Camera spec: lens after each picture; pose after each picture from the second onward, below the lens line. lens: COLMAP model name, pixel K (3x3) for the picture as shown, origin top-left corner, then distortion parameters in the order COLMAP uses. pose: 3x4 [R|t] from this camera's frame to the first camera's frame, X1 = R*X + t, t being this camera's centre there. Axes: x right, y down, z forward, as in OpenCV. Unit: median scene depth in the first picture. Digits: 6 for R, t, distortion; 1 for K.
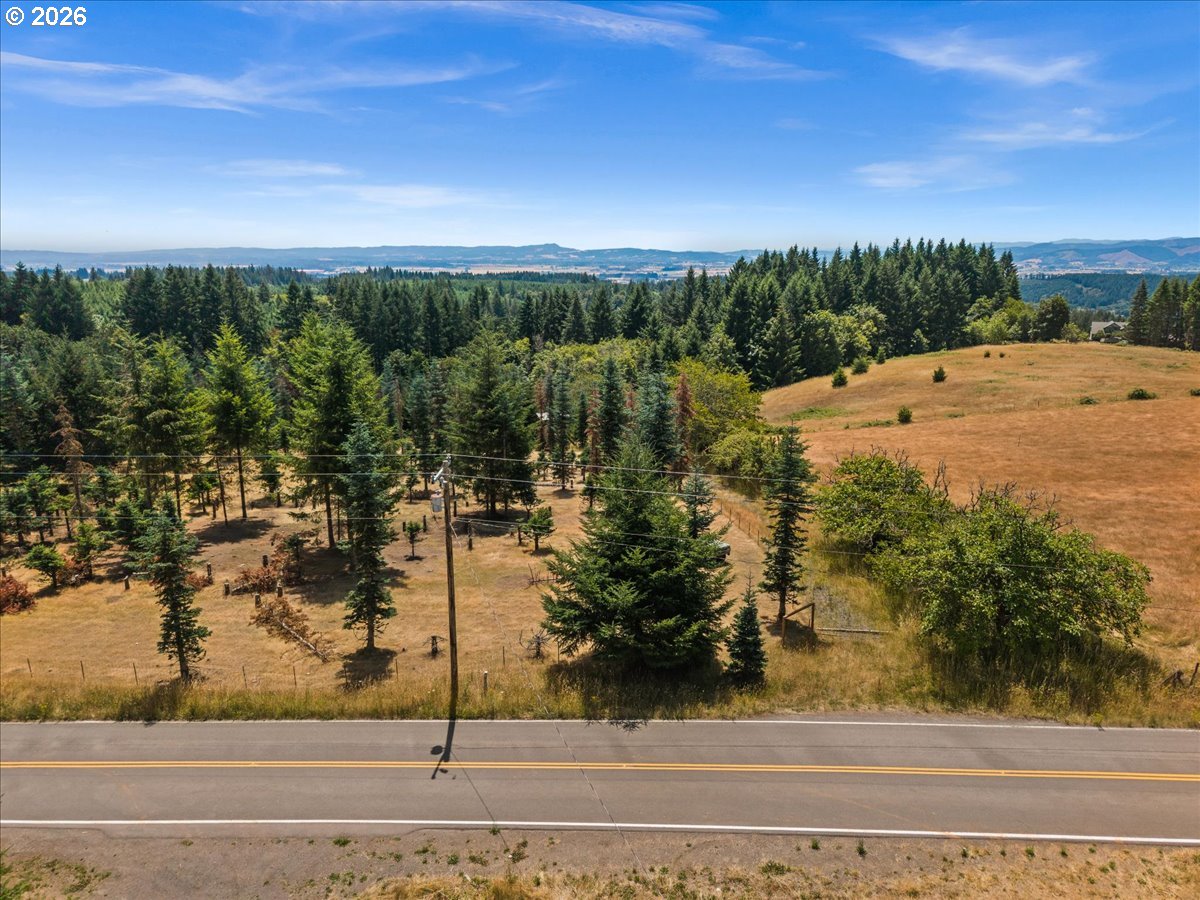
lens RADIAL K [[806.4, 0, 600.0], [0, 806.4, 450.0], [0, 0, 1]] dist [0.006236, -0.004277]
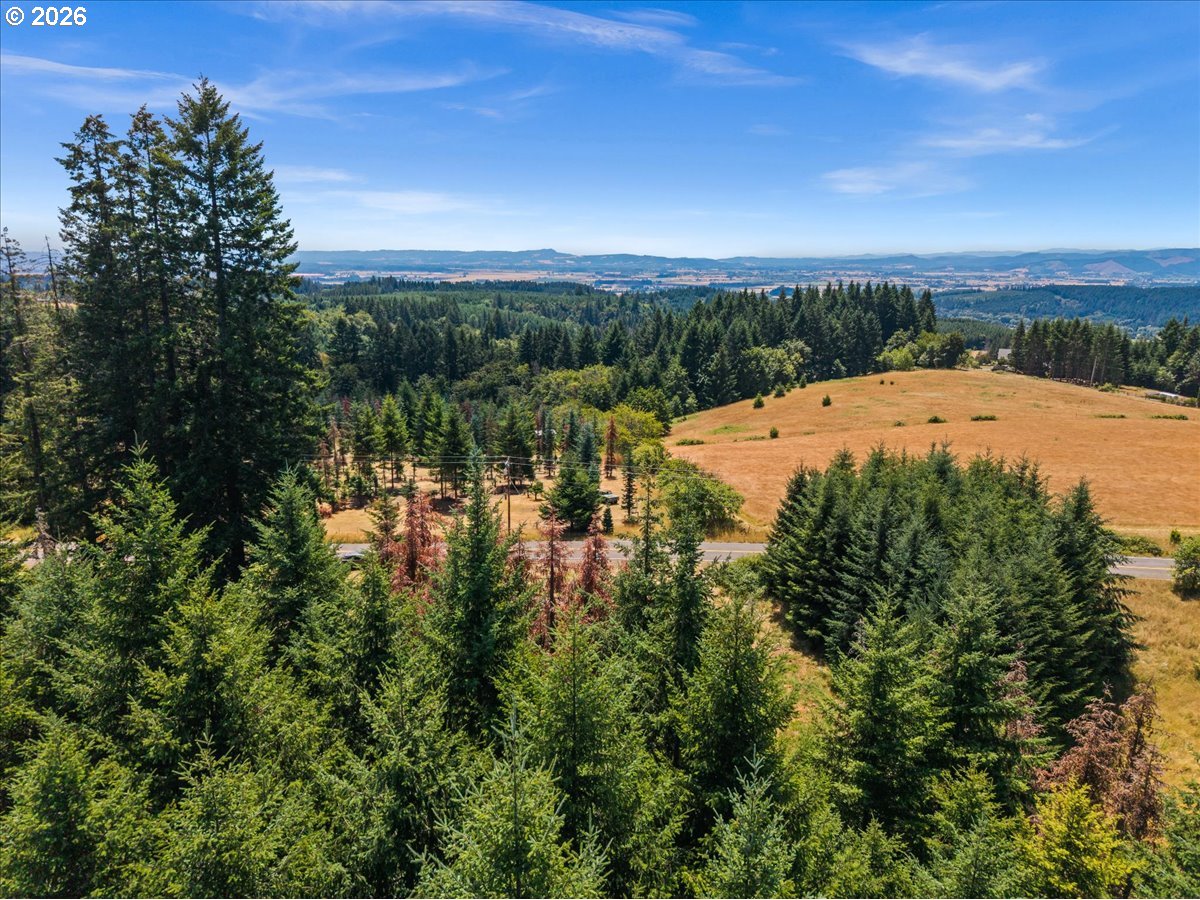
lens RADIAL K [[798.4, 0, 600.0], [0, 798.4, 450.0], [0, 0, 1]] dist [0.005806, -0.000950]
pose [[0.999959, 0.006580, 0.006298, 0.066428], [-0.006557, 0.999972, -0.003620, -0.005147], [-0.006322, 0.003578, 0.999974, -0.955211]]
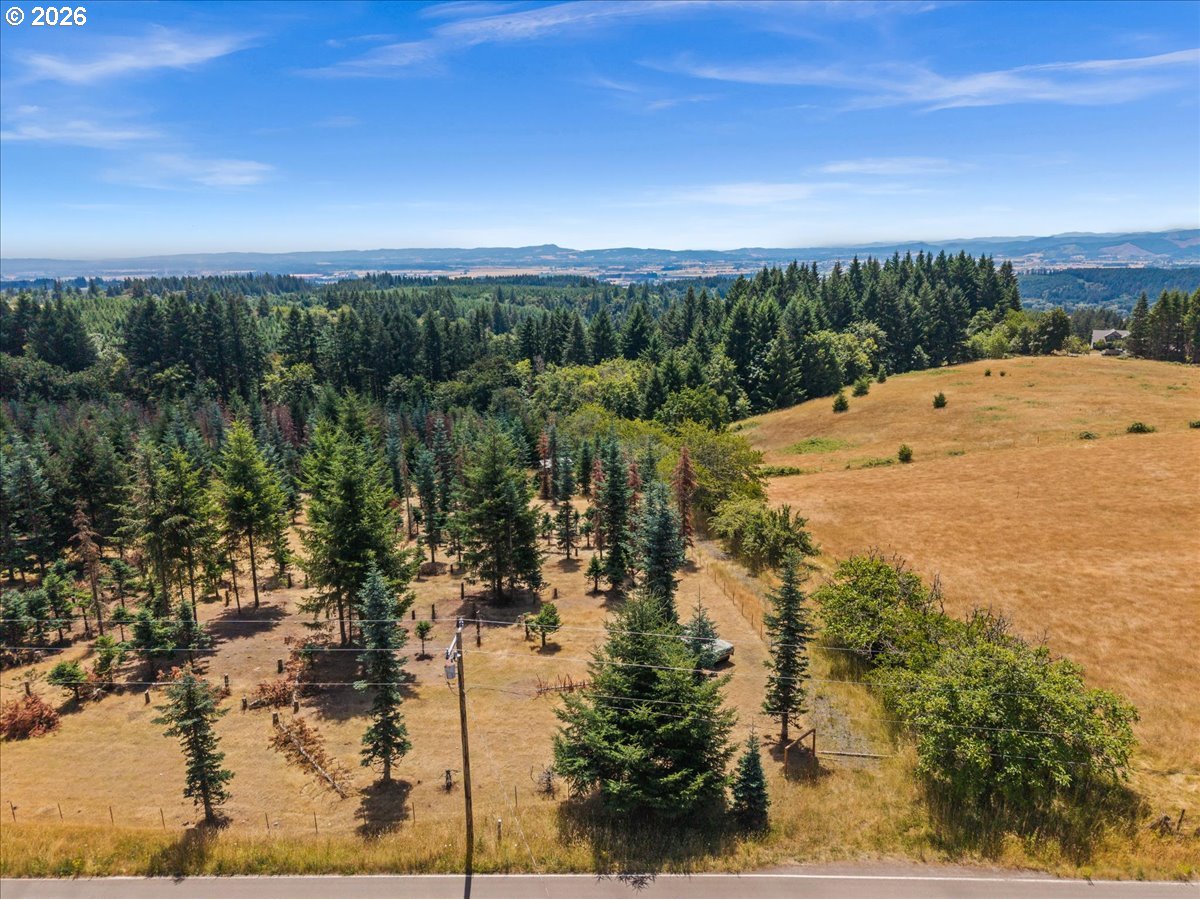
lens RADIAL K [[809.8, 0, 600.0], [0, 809.8, 450.0], [0, 0, 1]] dist [0.005421, -0.003151]
pose [[0.999910, -0.013281, -0.002137, -0.001717], [0.013279, 0.999912, -0.000717, -0.096216], [0.002146, 0.000689, 0.999997, -0.021966]]
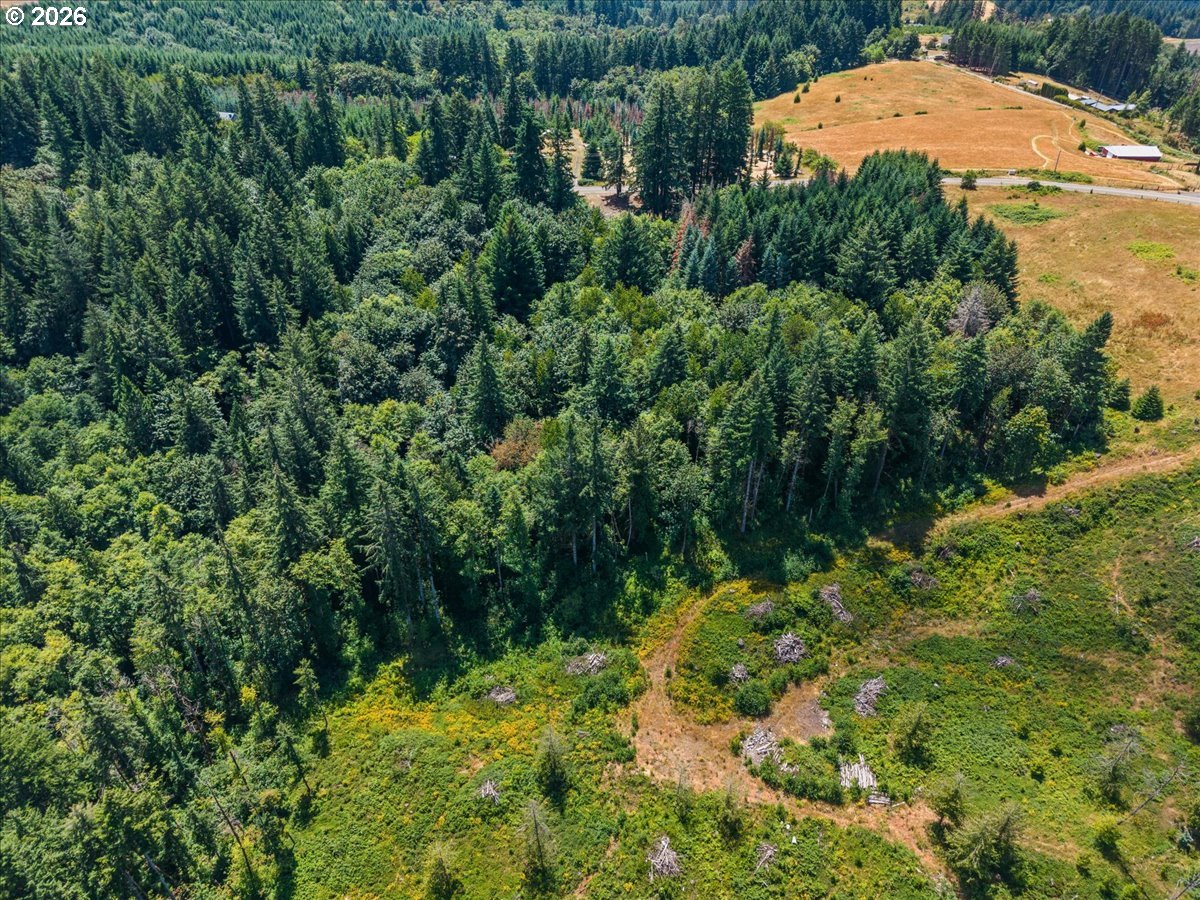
lens RADIAL K [[809.8, 0, 600.0], [0, 809.8, 450.0], [0, 0, 1]] dist [0.005421, -0.003151]
pose [[0.994941, -0.057794, 0.082177, -1.472210], [0.020384, 0.917079, 0.398184, -0.290761], [-0.098376, -0.394494, 0.913617, -4.185939]]
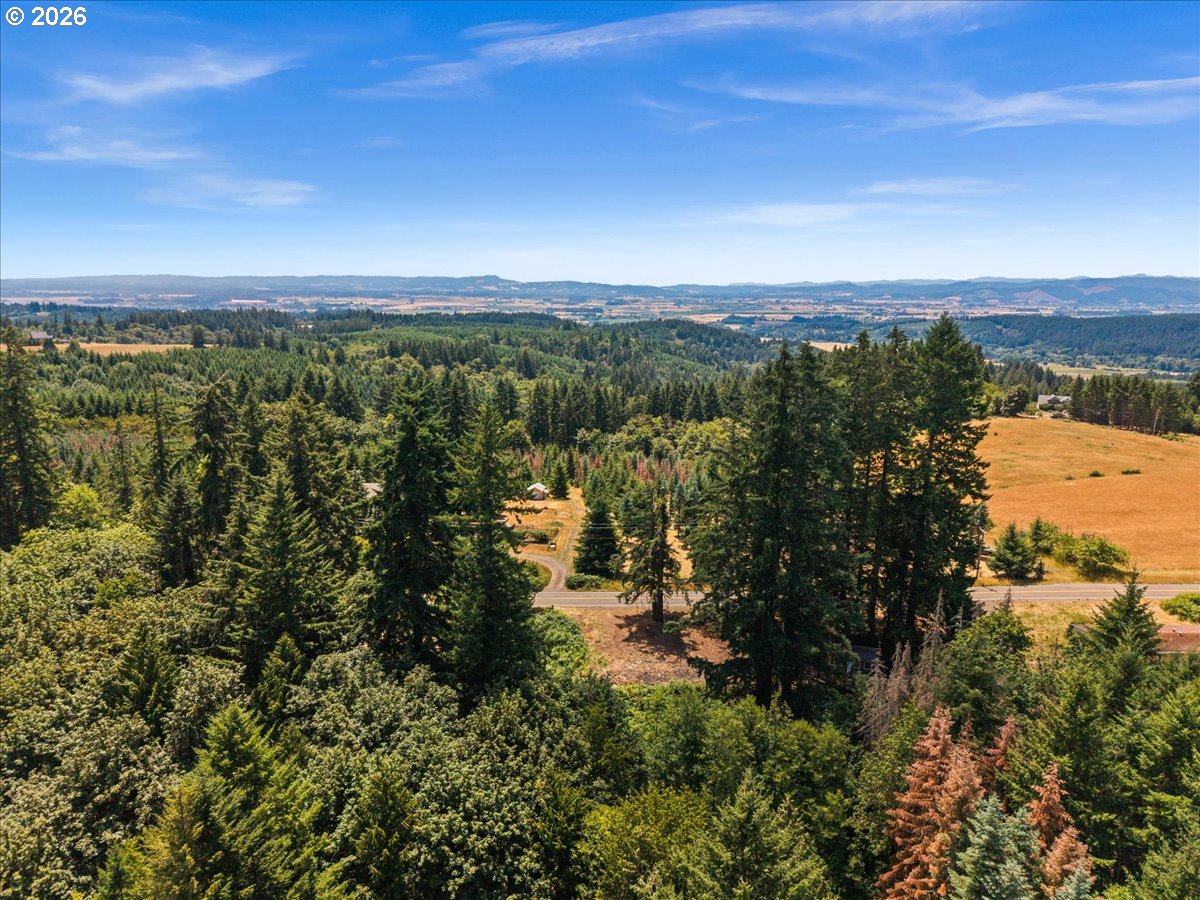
lens RADIAL K [[805.4, 0, 600.0], [0, 805.4, 450.0], [0, 0, 1]] dist [0.018640, -0.003223]
pose [[0.996921, -0.003430, 0.078336, -1.207821], [0.006280, 0.999326, -0.036166, -0.124164], [-0.078159, 0.036547, 0.996271, -1.515336]]
